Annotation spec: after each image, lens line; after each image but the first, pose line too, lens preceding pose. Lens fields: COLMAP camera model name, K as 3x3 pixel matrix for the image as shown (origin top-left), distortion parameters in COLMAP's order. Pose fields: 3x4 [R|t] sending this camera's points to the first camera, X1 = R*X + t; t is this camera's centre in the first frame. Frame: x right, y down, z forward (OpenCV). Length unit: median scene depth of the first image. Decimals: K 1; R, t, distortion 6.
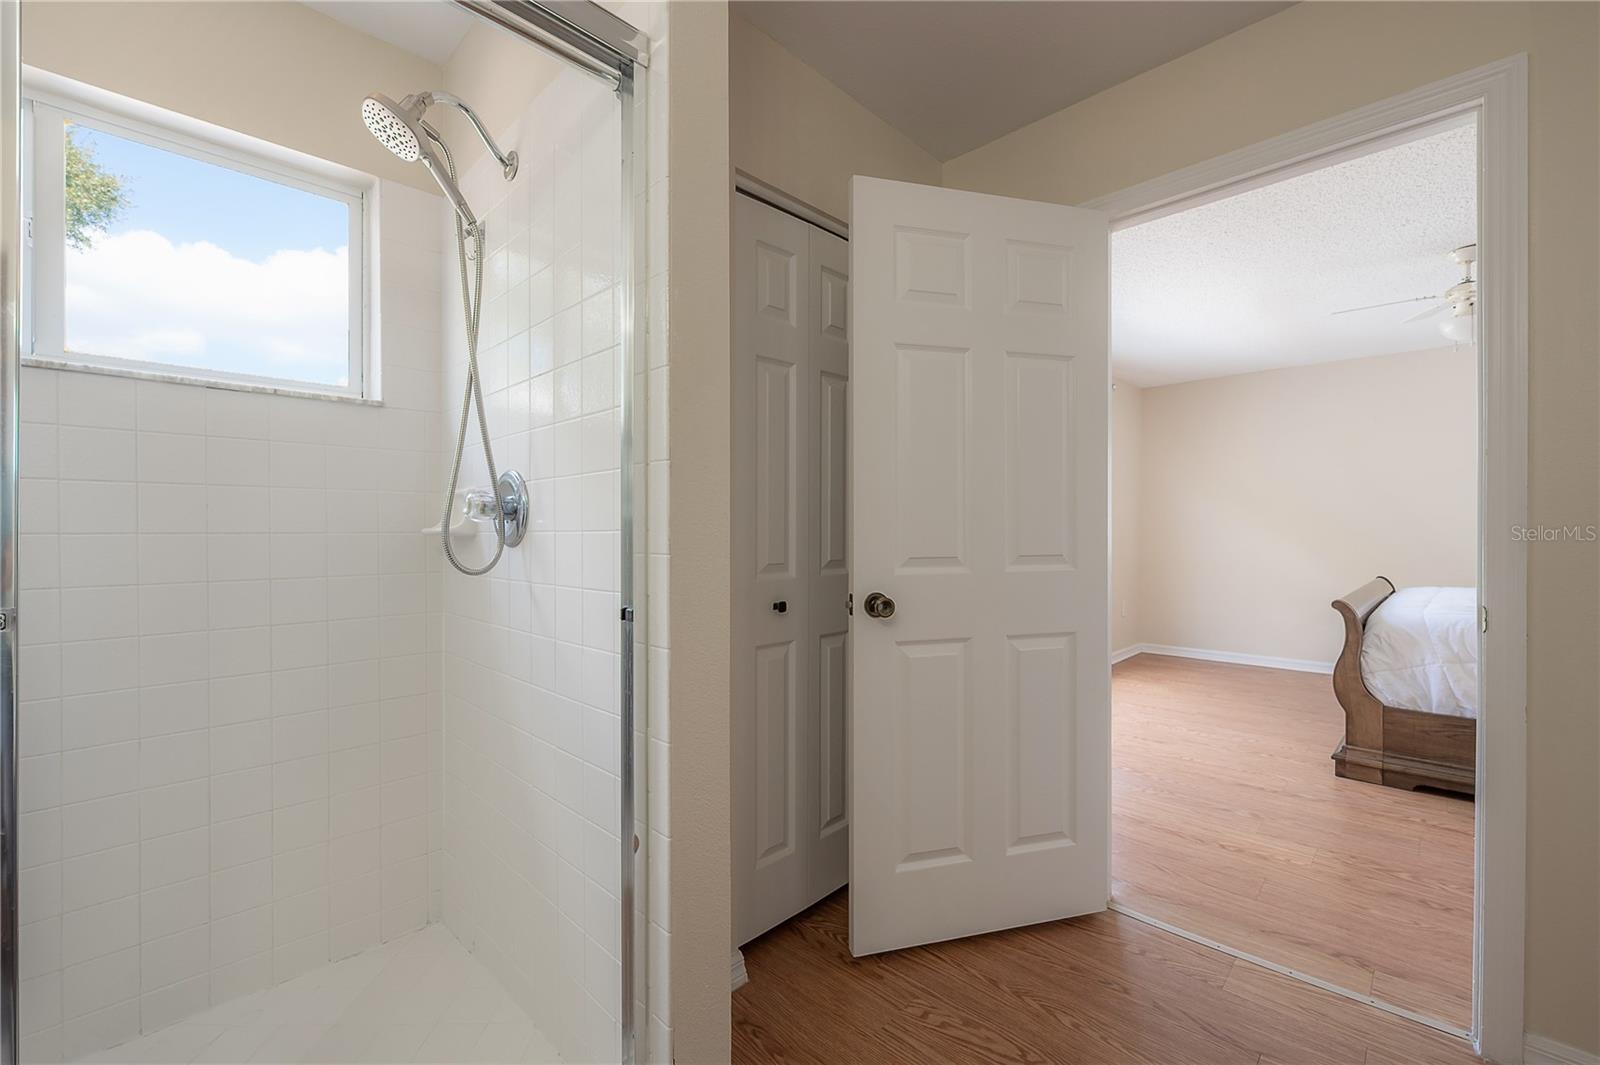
lens RADIAL K [[656.4, 0, 796.7], [0, 656.4, 514.4], [0, 0, 1]] dist [-0.015790, -0.000078]
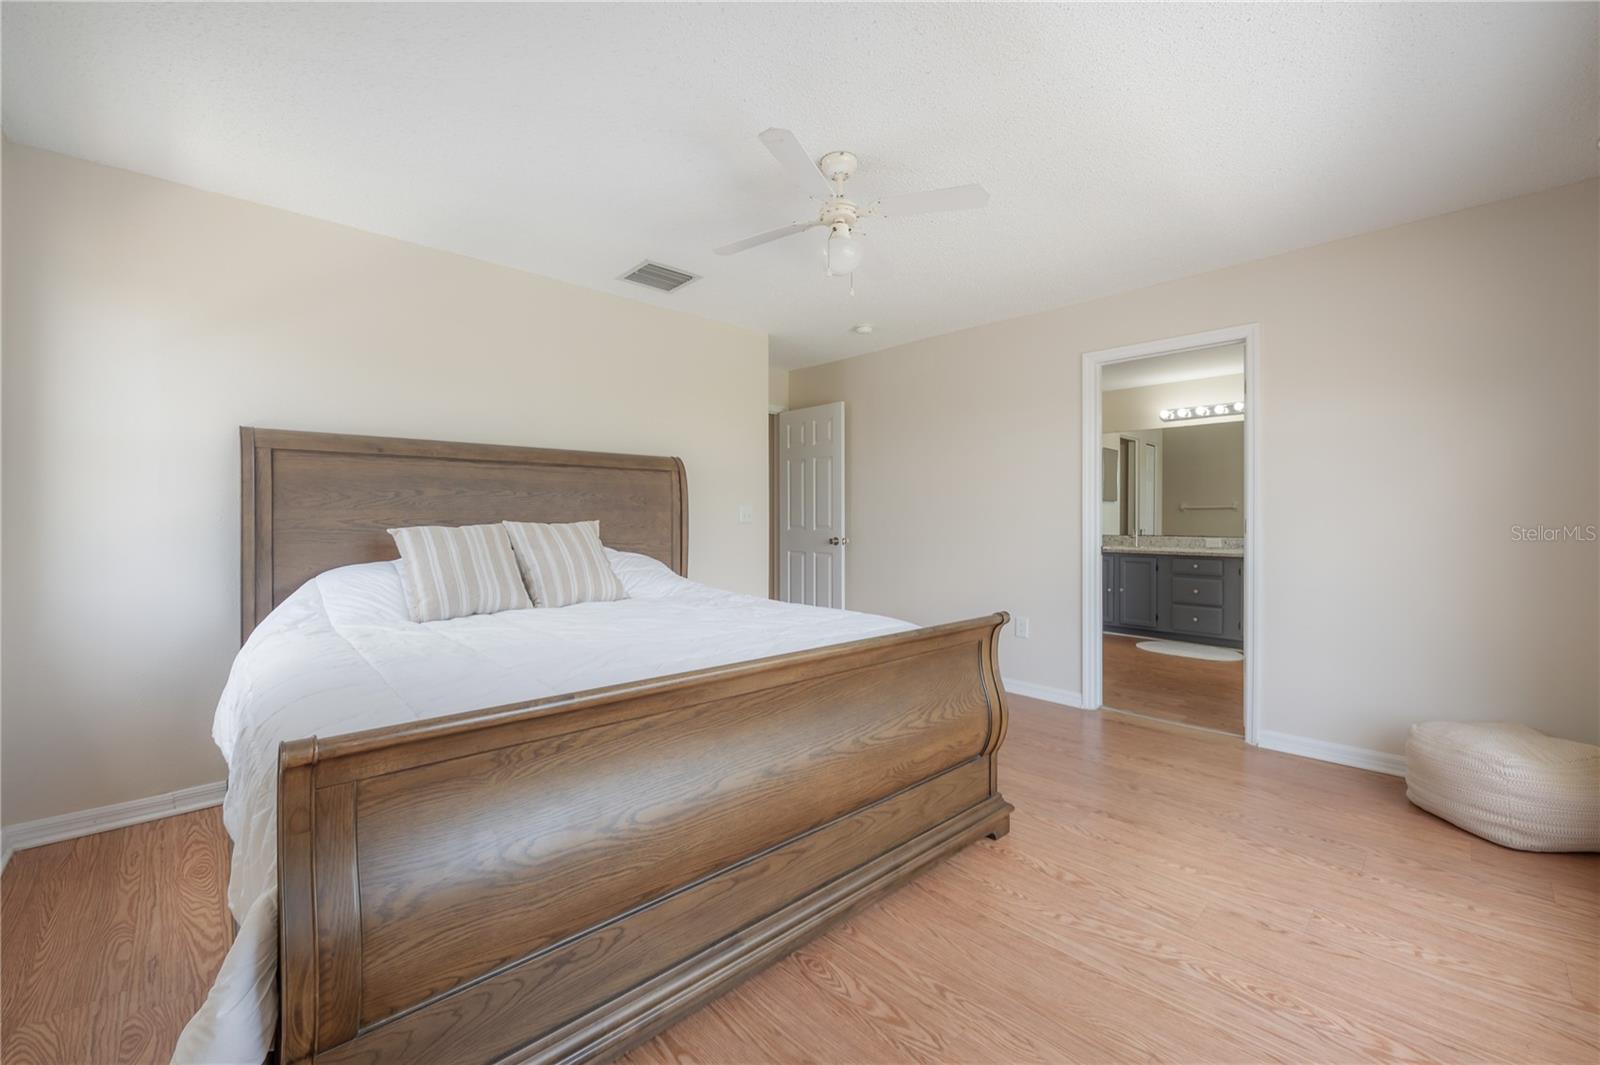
lens RADIAL K [[656.4, 0, 796.7], [0, 656.4, 514.4], [0, 0, 1]] dist [-0.015790, -0.000078]
pose [[-0.998985, -0.001256, 0.045032, 1.084118], [-0.001107, 0.999994, 0.003350, -0.008915], [-0.045036, 0.003297, -0.998980, 1.880809]]
